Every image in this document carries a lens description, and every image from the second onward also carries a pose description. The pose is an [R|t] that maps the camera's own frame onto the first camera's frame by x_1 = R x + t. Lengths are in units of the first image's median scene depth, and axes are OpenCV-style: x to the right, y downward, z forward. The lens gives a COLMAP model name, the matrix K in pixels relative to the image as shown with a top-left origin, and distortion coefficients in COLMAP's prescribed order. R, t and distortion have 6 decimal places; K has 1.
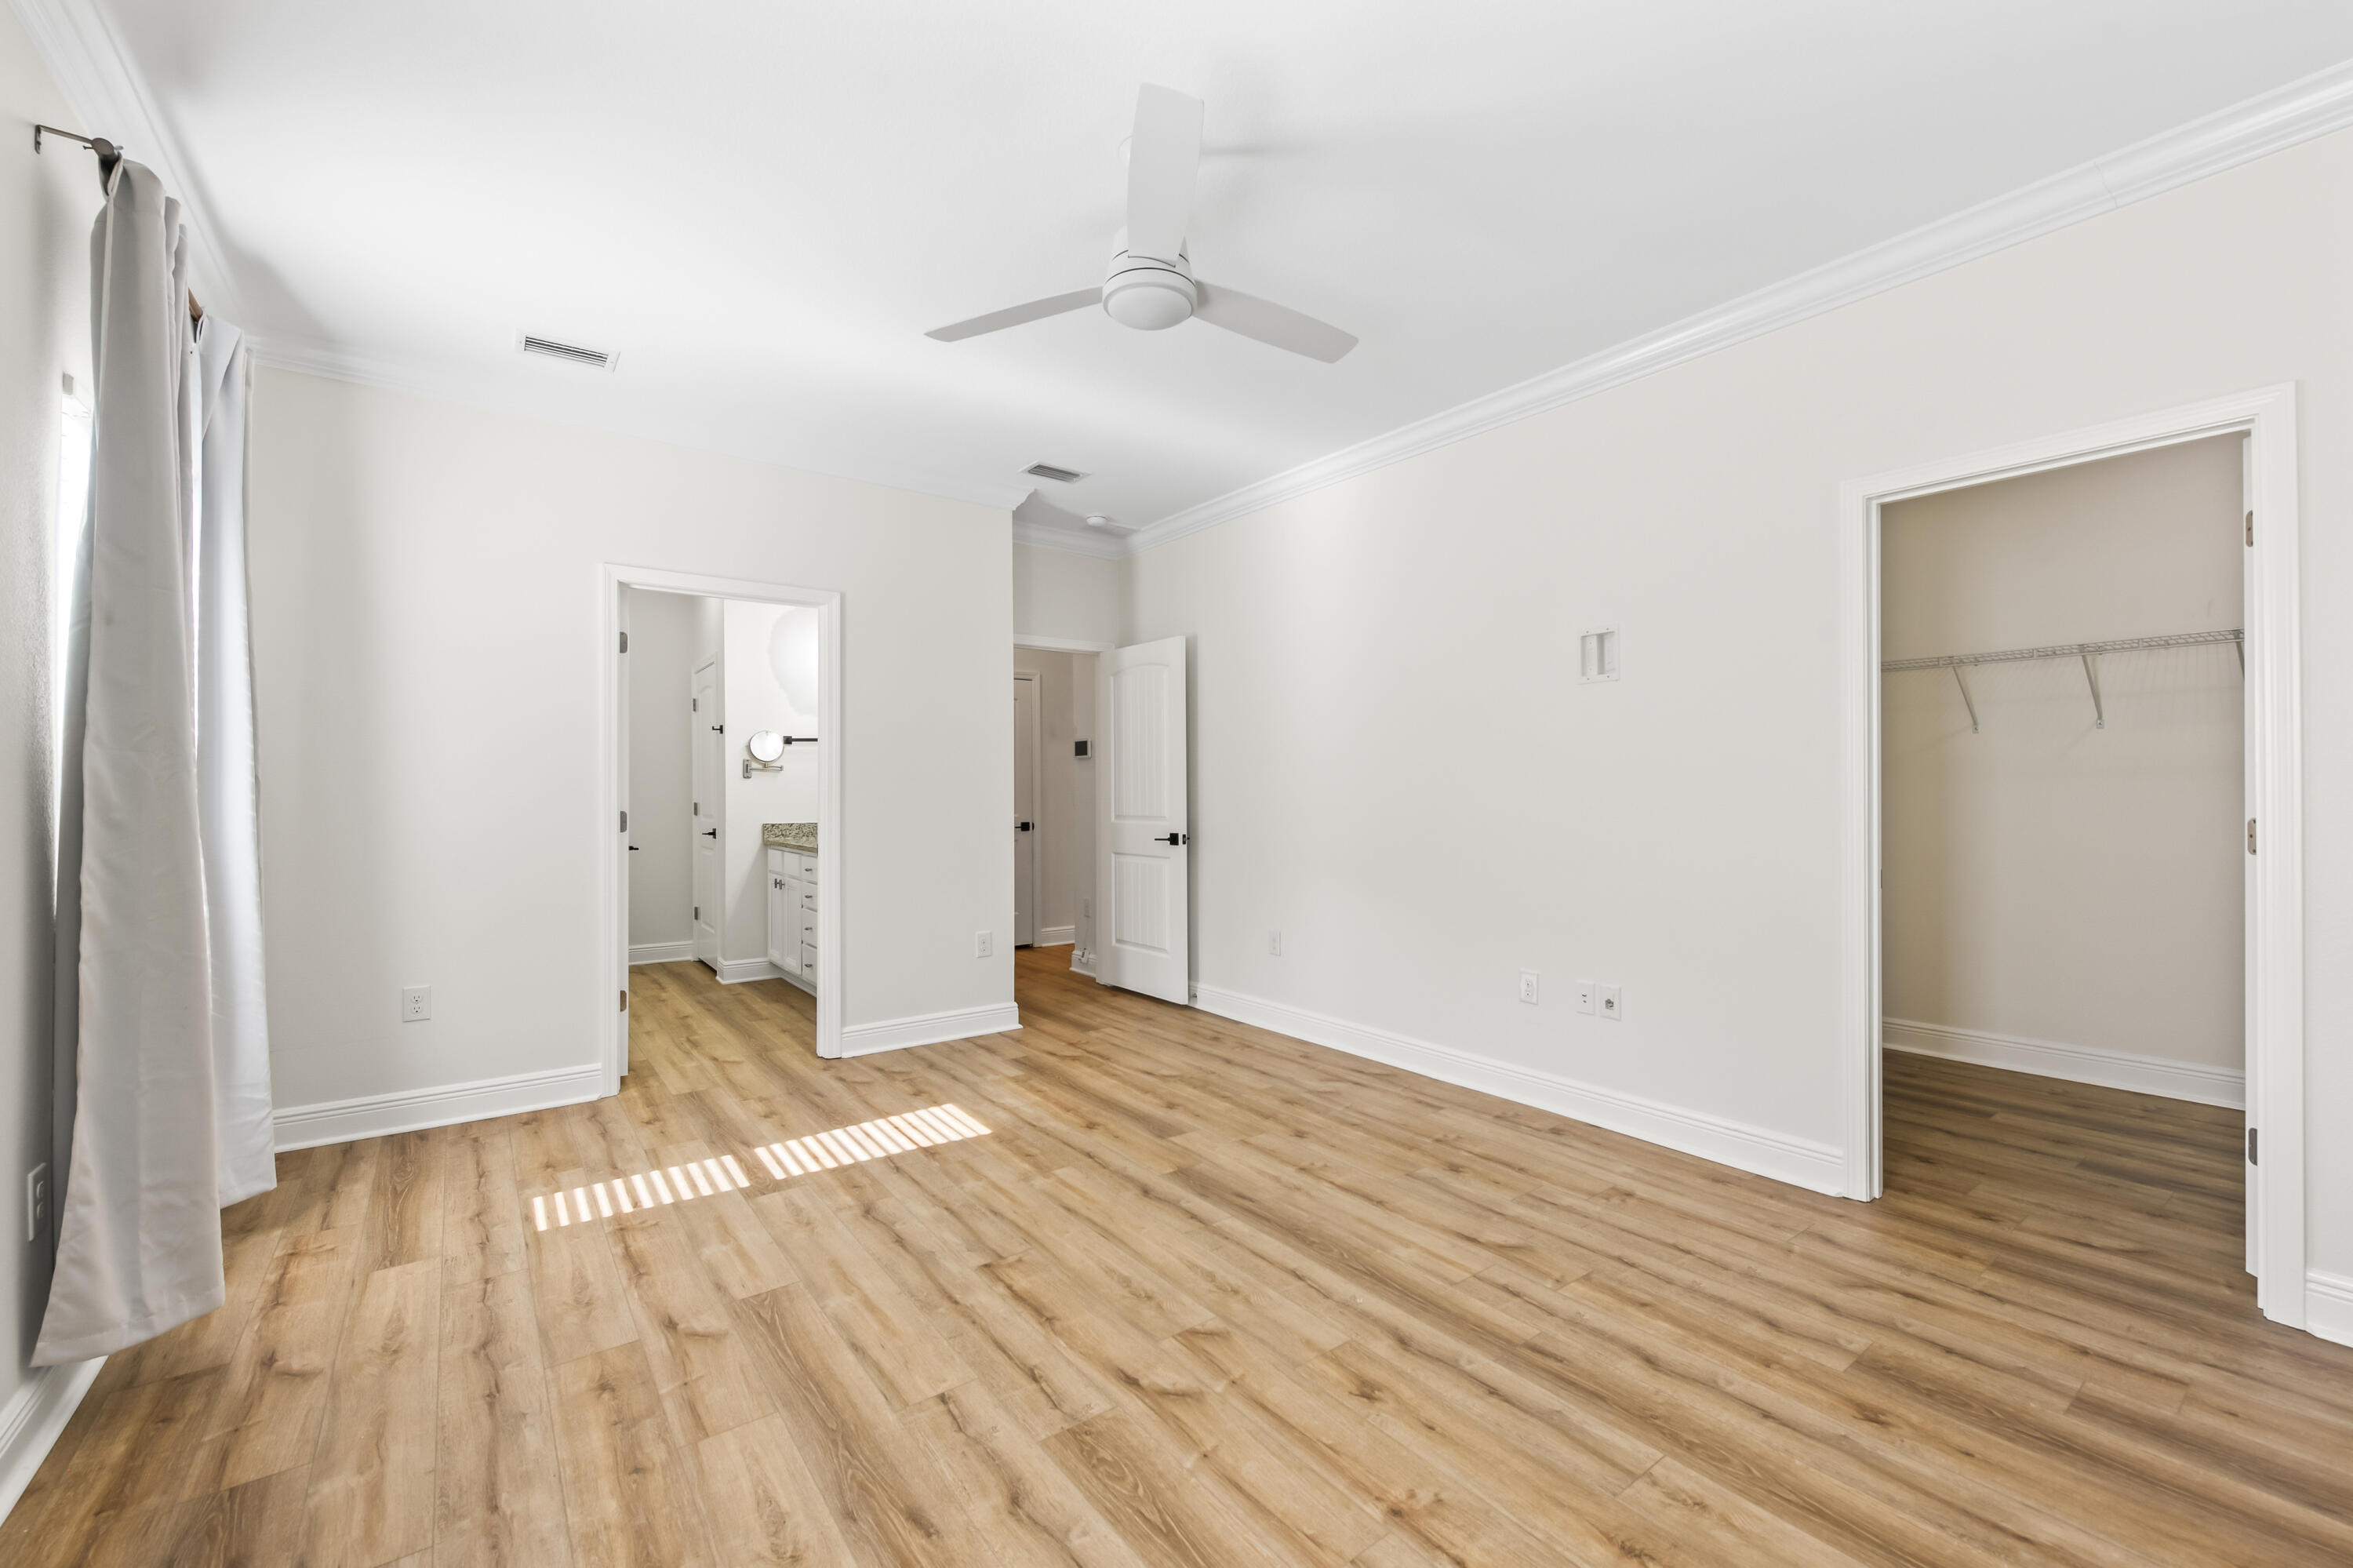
lens RADIAL K [[978.1, 0, 1178.4], [0, 978.1, 782.1], [0, 0, 1]] dist [0.003426, -0.003079]
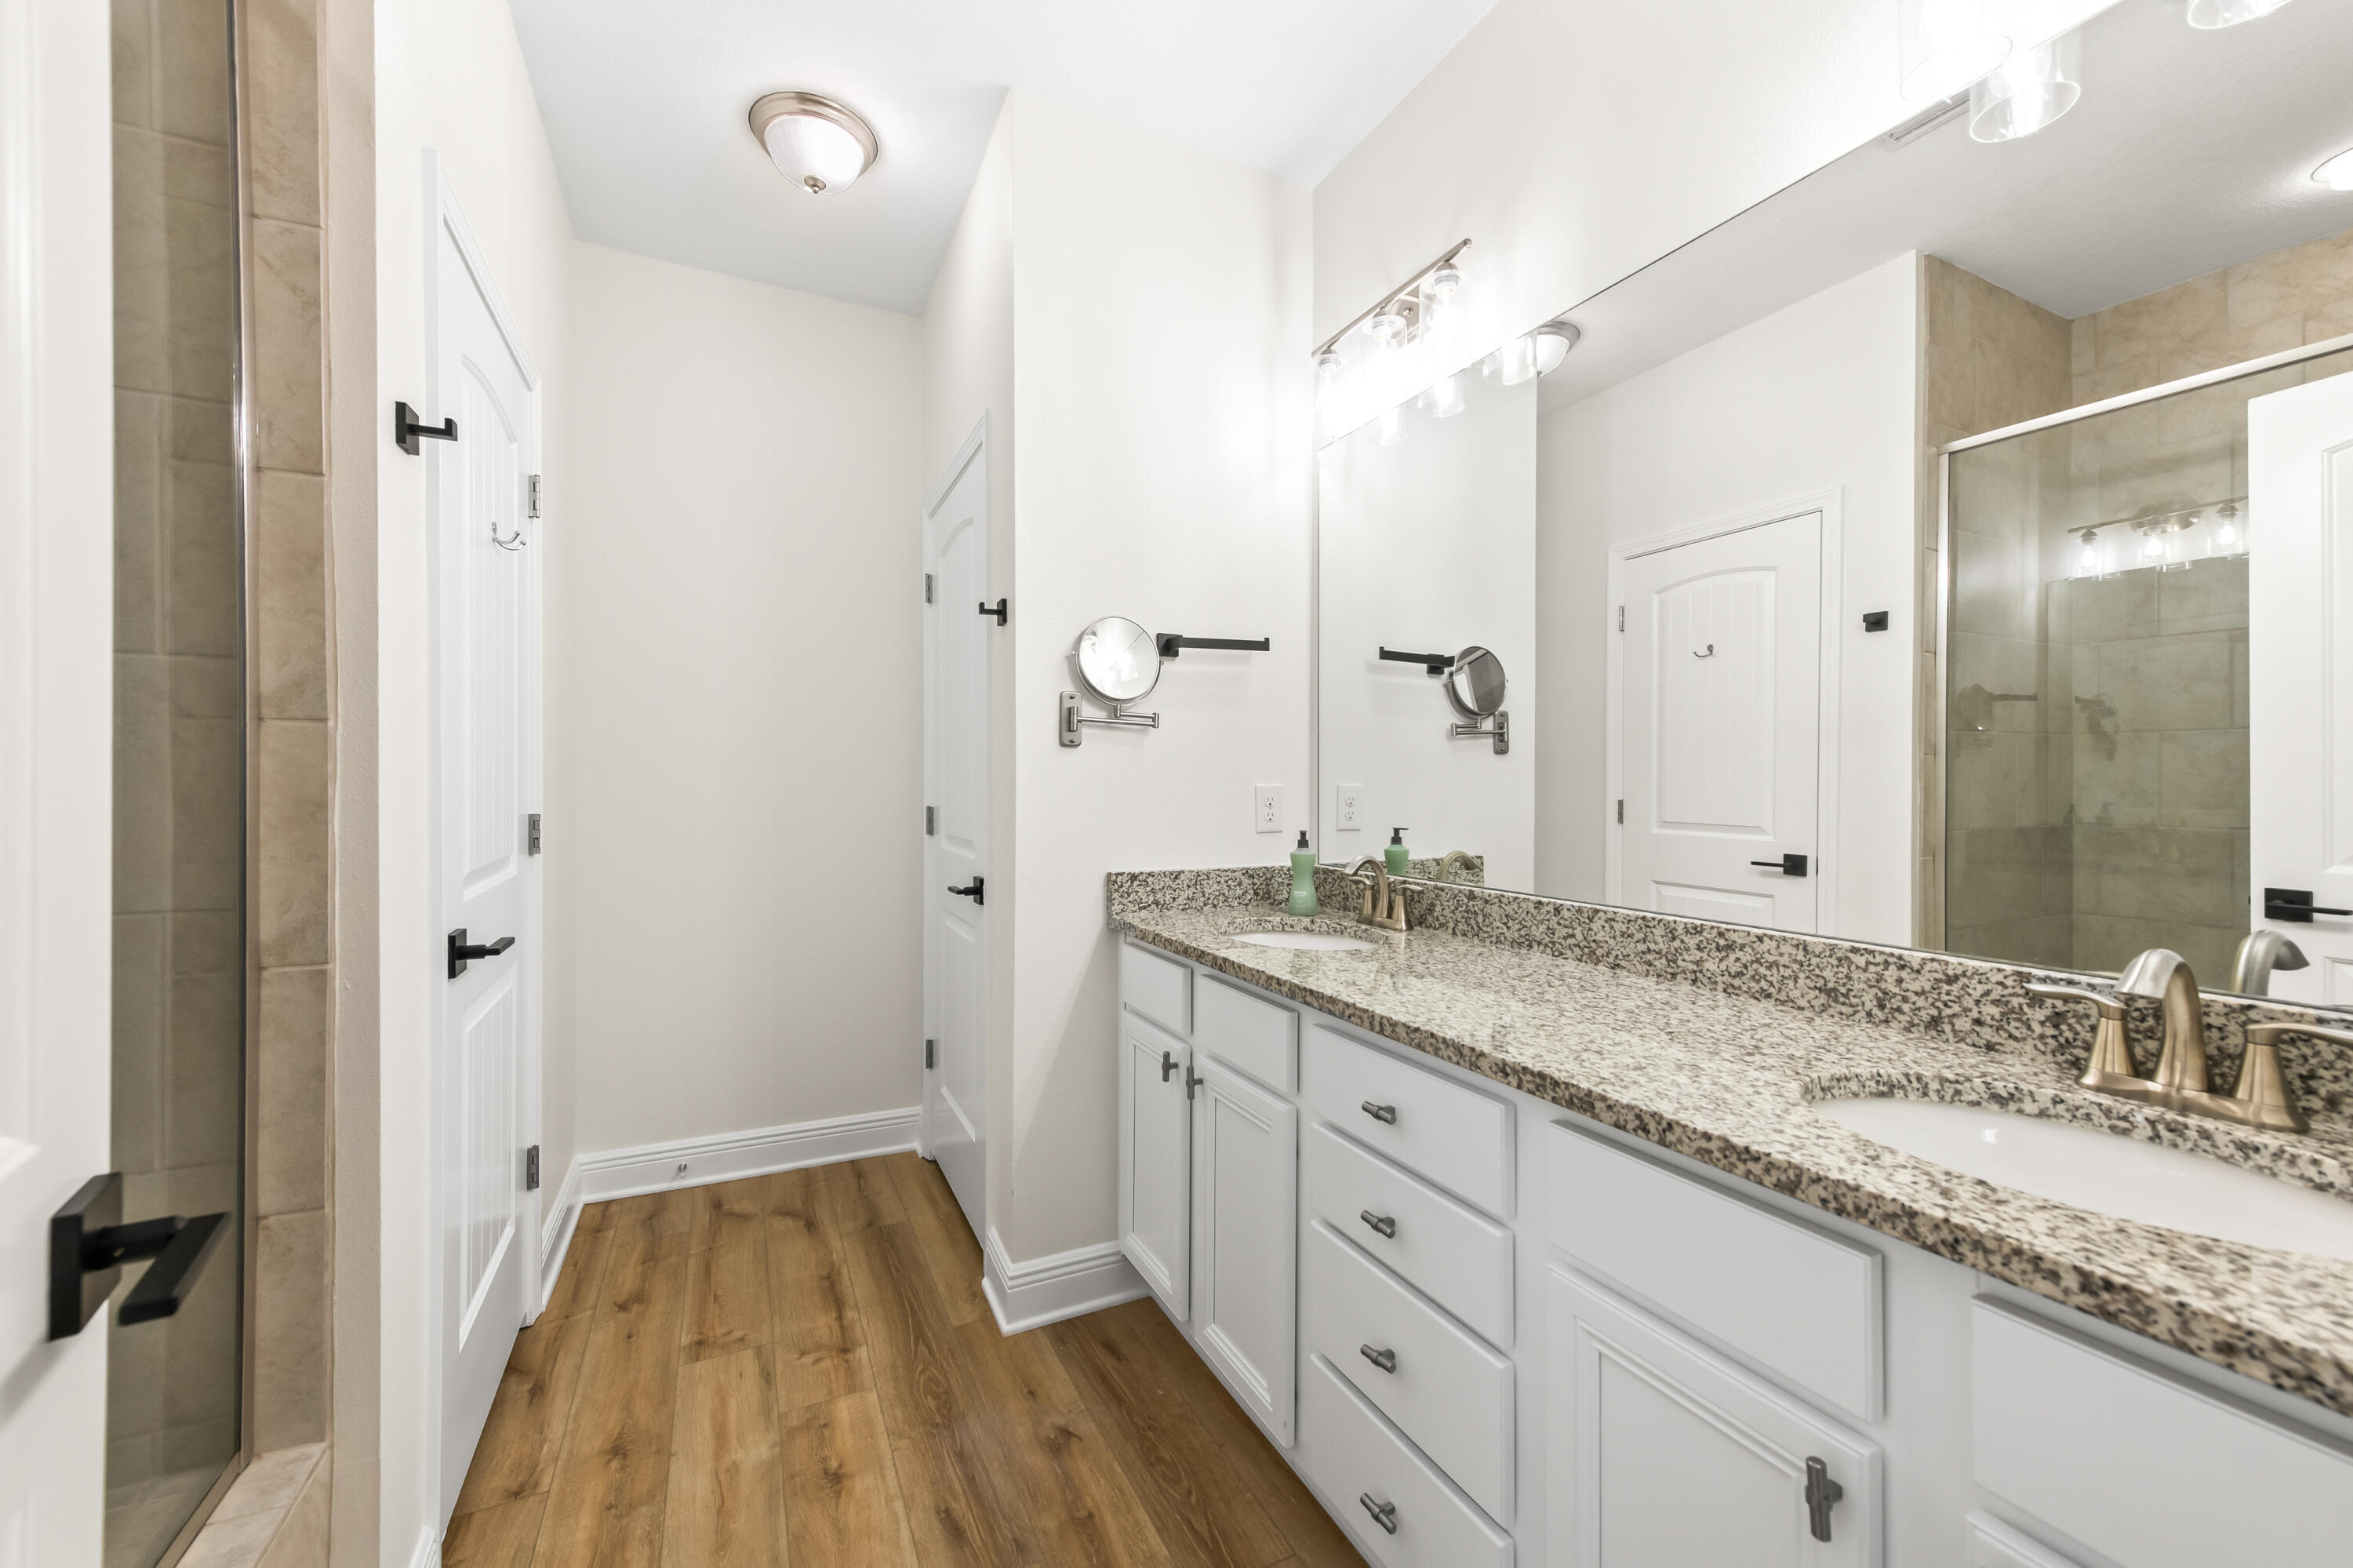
lens RADIAL K [[908.0, 0, 1176.5], [0, 908.0, 784.0], [0, 0, 1]] dist [0.000726, -0.000067]
pose [[0.983717, 0.012848, -0.179265, -0.667048], [-0.011486, 0.999897, 0.008636, 0.012794], [0.179357, -0.006436, 0.983763, 1.323583]]
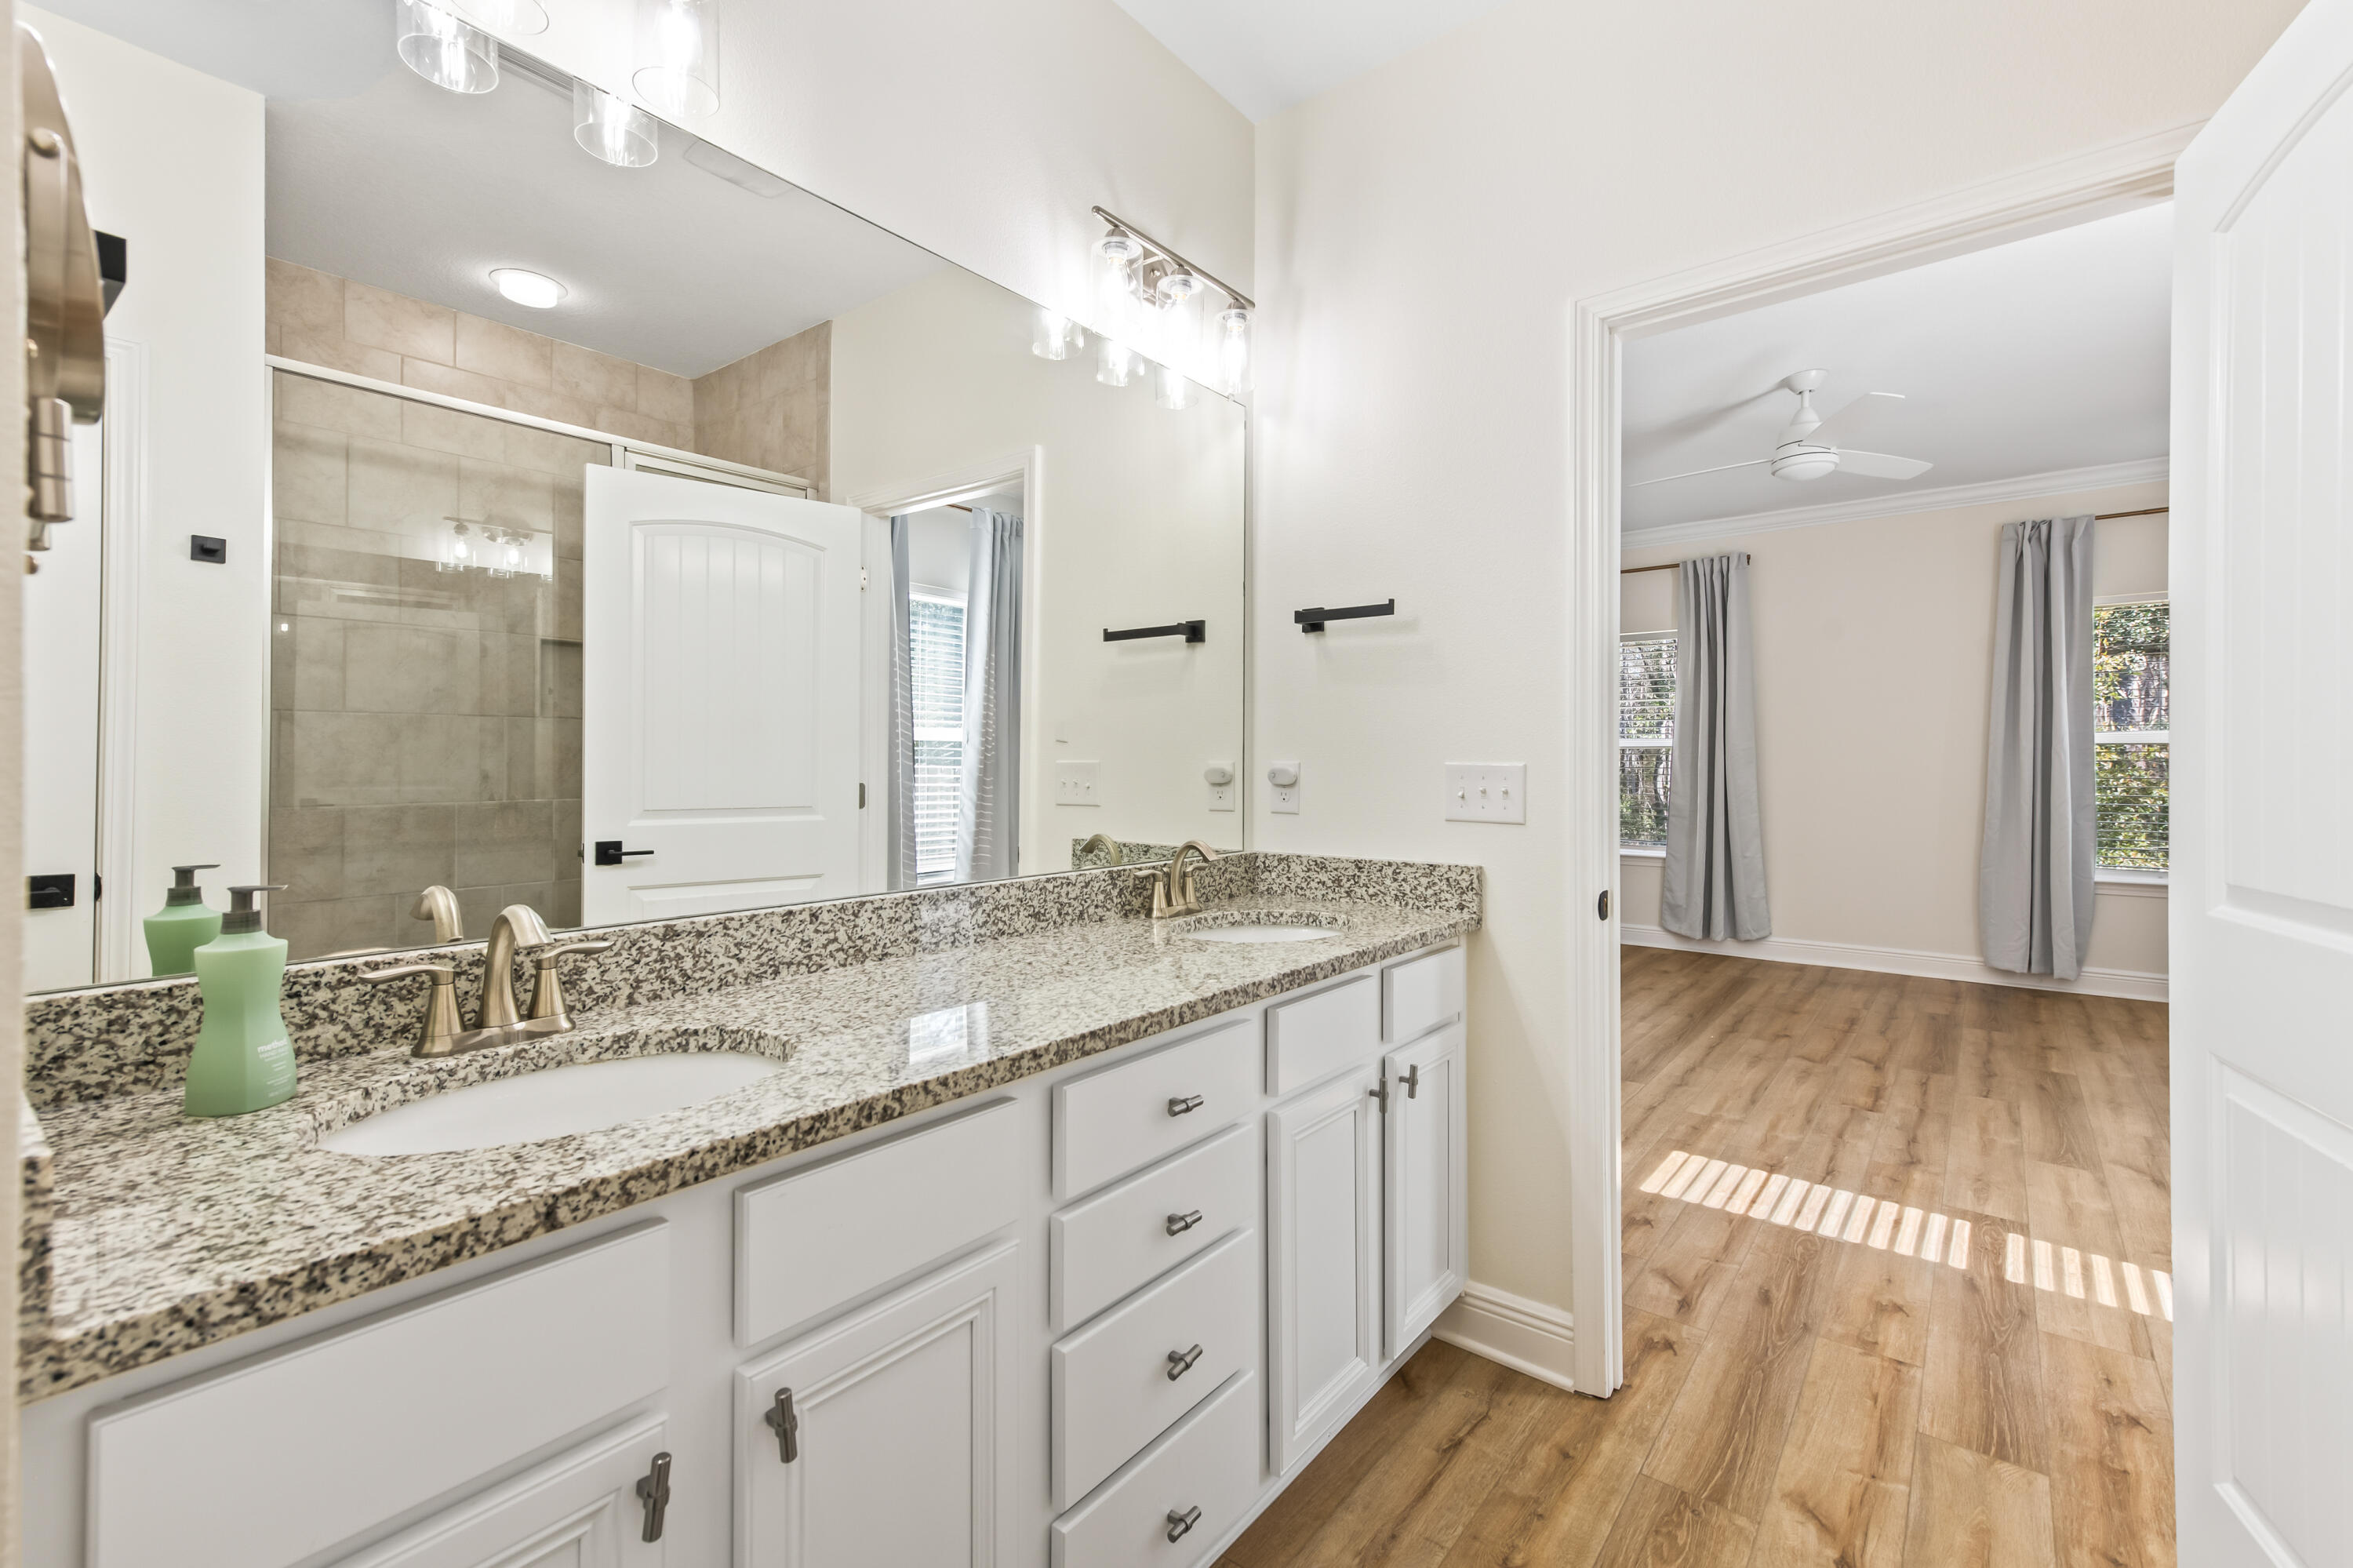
lens RADIAL K [[1001.8, 0, 1180.7], [0, 1001.8, 760.4], [0, 0, 1]] dist [0.019334, -0.003703]
pose [[-0.256014, 0.010220, 0.966619, -1.058544], [-0.003652, 0.999927, -0.011540, 0.018483], [-0.966666, -0.006484, -0.255957, 1.839905]]
